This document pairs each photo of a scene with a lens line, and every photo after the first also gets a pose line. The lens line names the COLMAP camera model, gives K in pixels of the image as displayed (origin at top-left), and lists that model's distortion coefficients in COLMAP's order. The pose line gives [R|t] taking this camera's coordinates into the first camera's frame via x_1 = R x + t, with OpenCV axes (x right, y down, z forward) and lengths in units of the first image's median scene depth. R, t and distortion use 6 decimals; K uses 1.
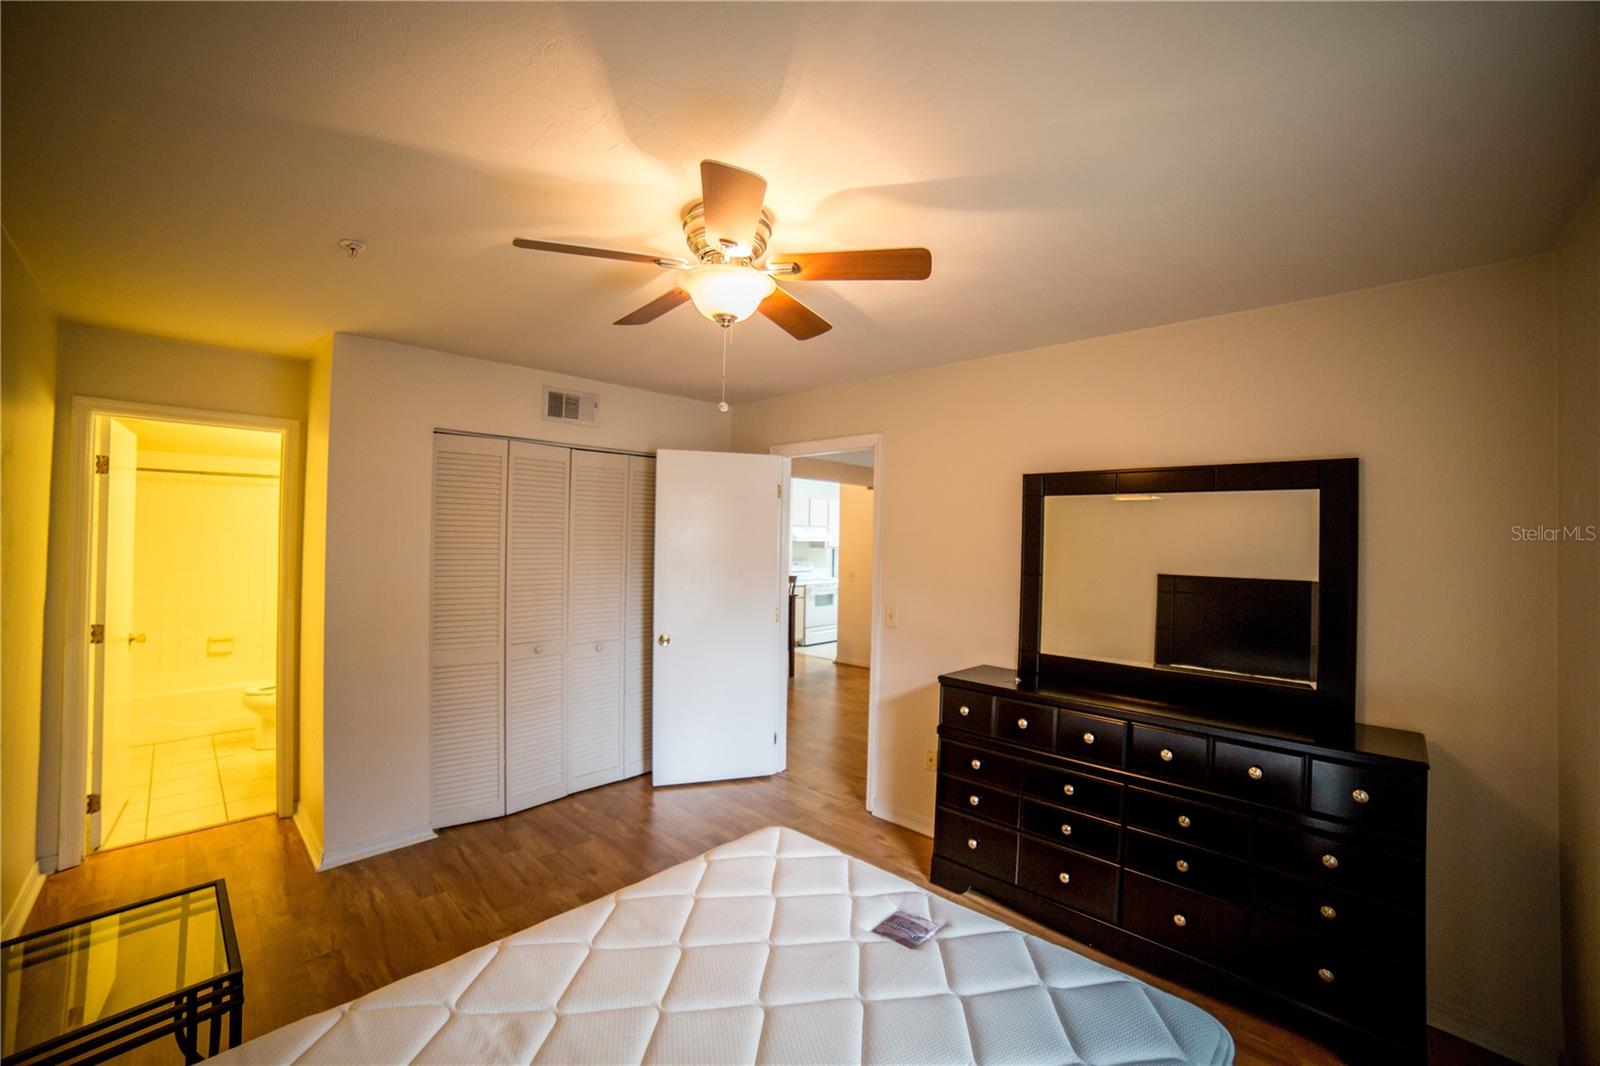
lens RADIAL K [[672.0, 0, 781.0], [0, 672.0, 535.6], [0, 0, 1]] dist [-0.001470, 0.015895]
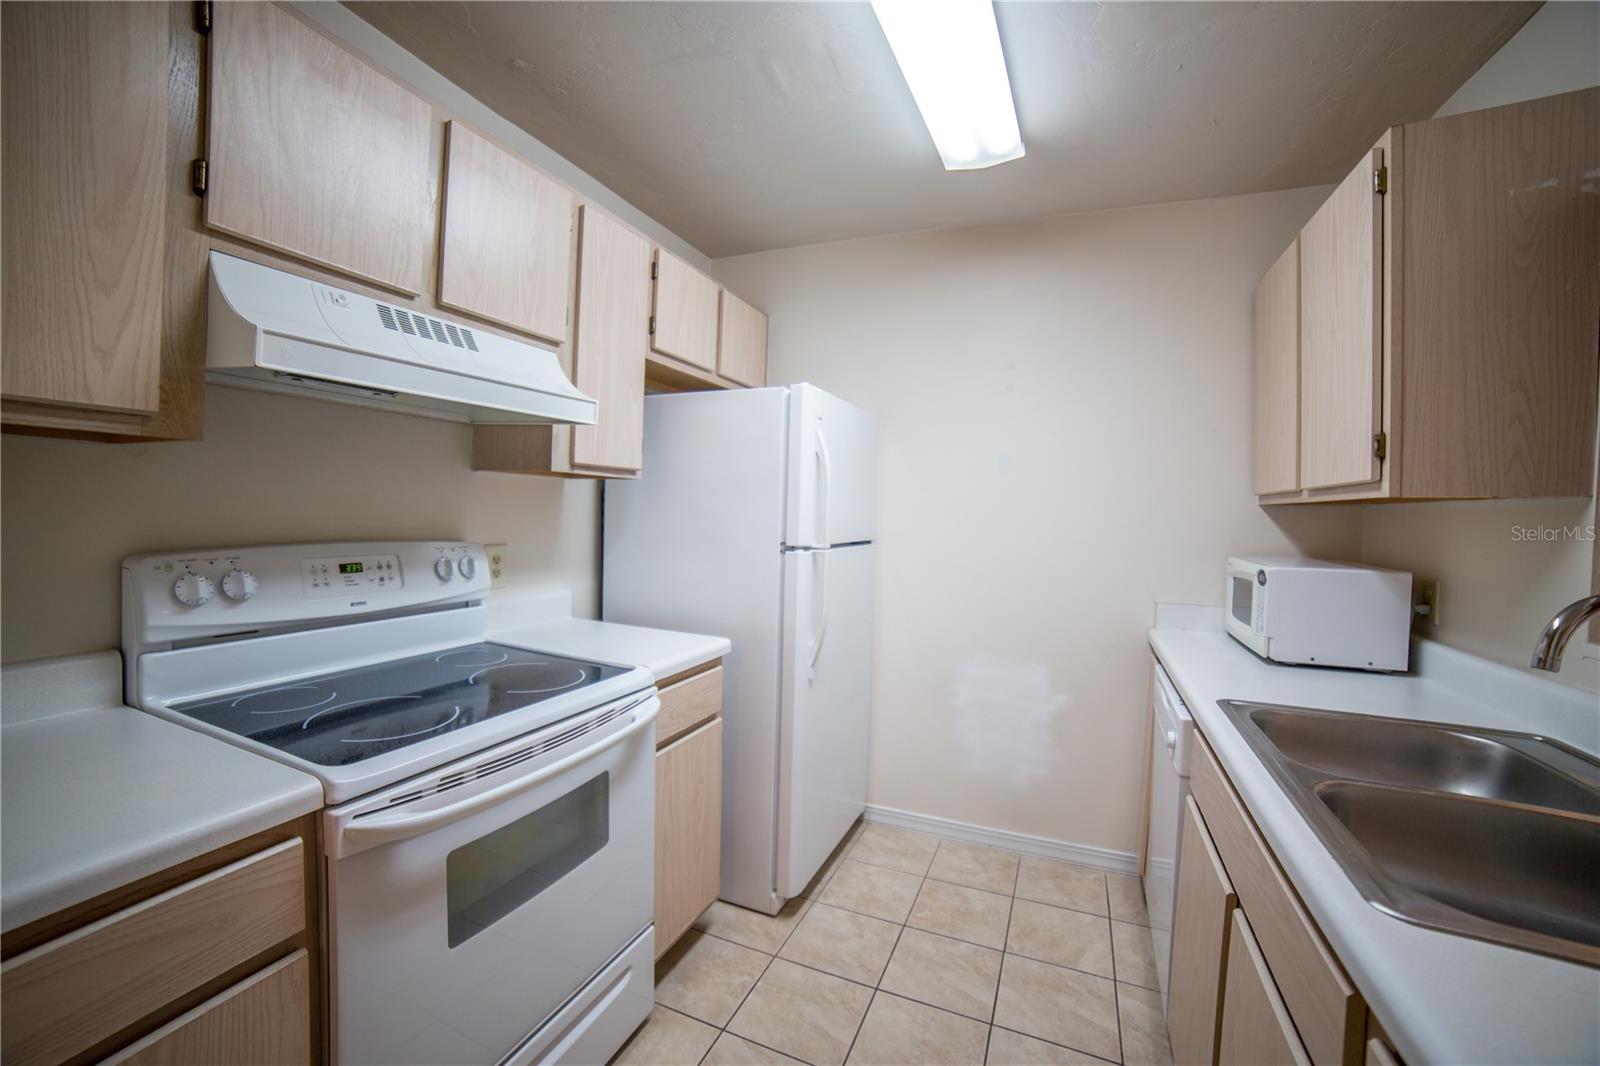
lens RADIAL K [[672.0, 0, 781.0], [0, 672.0, 535.6], [0, 0, 1]] dist [-0.001470, 0.015895]
pose [[0.936778, -0.010553, 0.349764, 0.060882], [-0.008754, 0.998526, 0.053571, 0.026062], [-0.349814, -0.053246, 0.935305, 0.825296]]
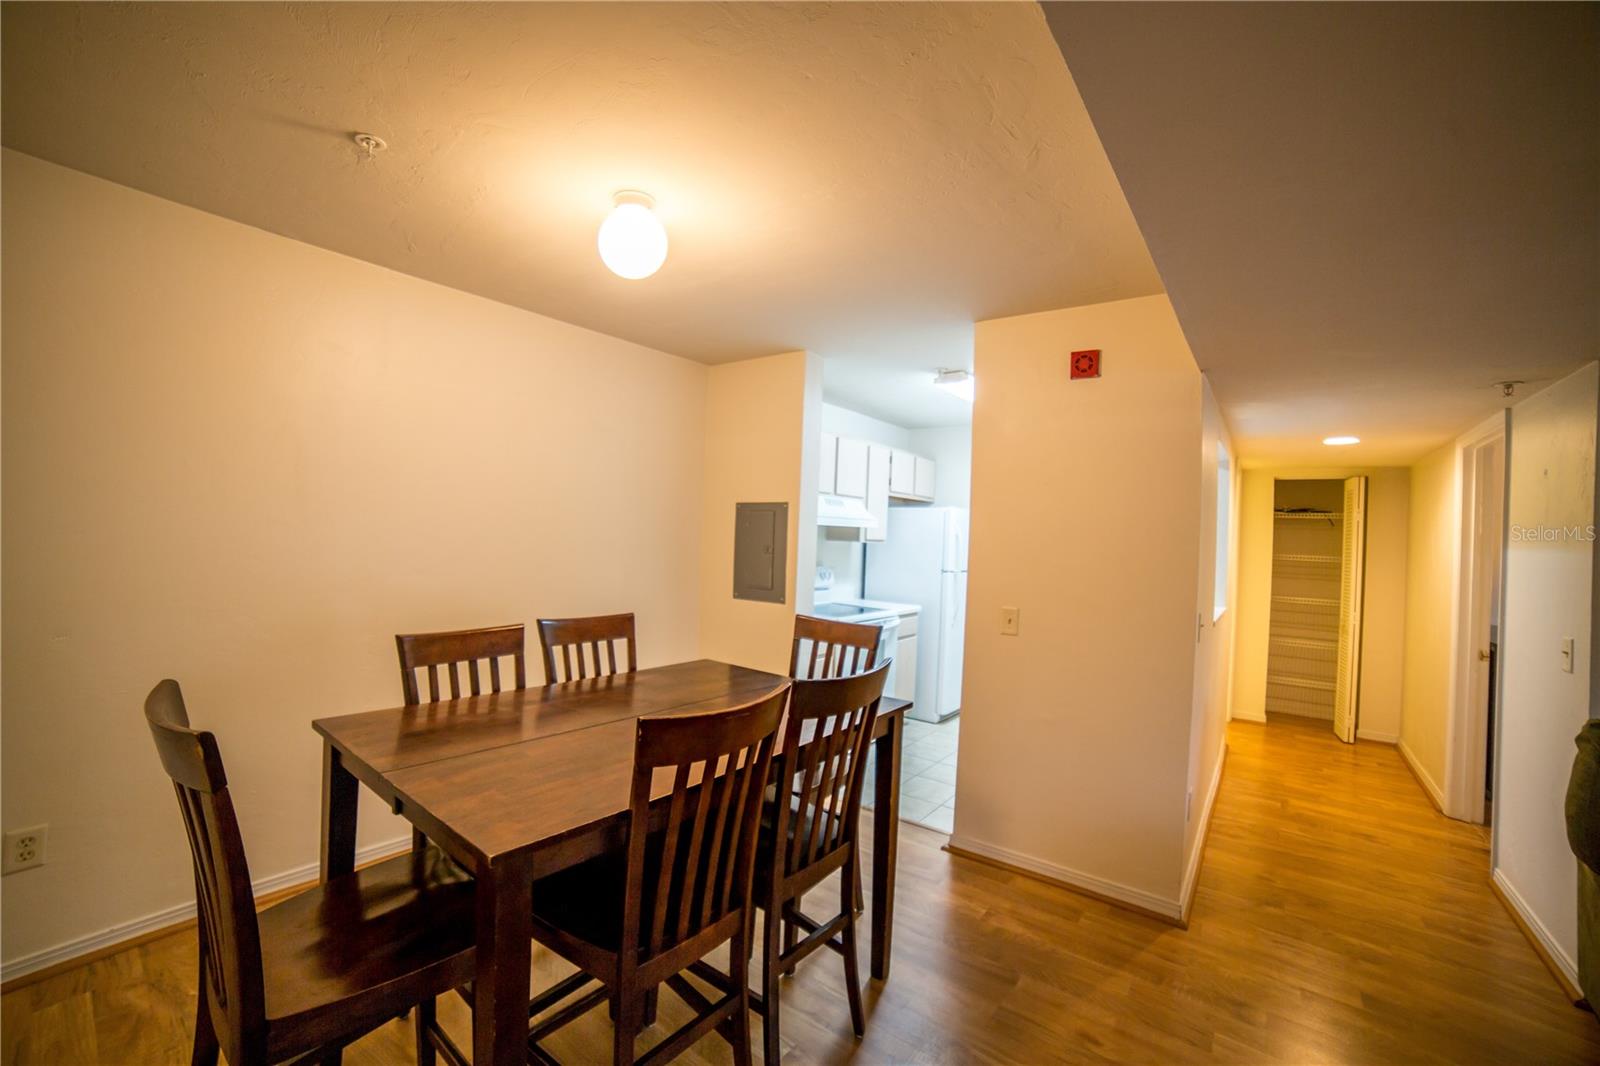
lens RADIAL K [[672.0, 0, 781.0], [0, 672.0, 535.6], [0, 0, 1]] dist [-0.001470, 0.015895]
pose [[0.991283, 0.013125, 0.131094, -0.055458], [-0.017108, 0.999424, 0.029302, 0.000978], [-0.130634, -0.031289, 0.990937, 0.527612]]
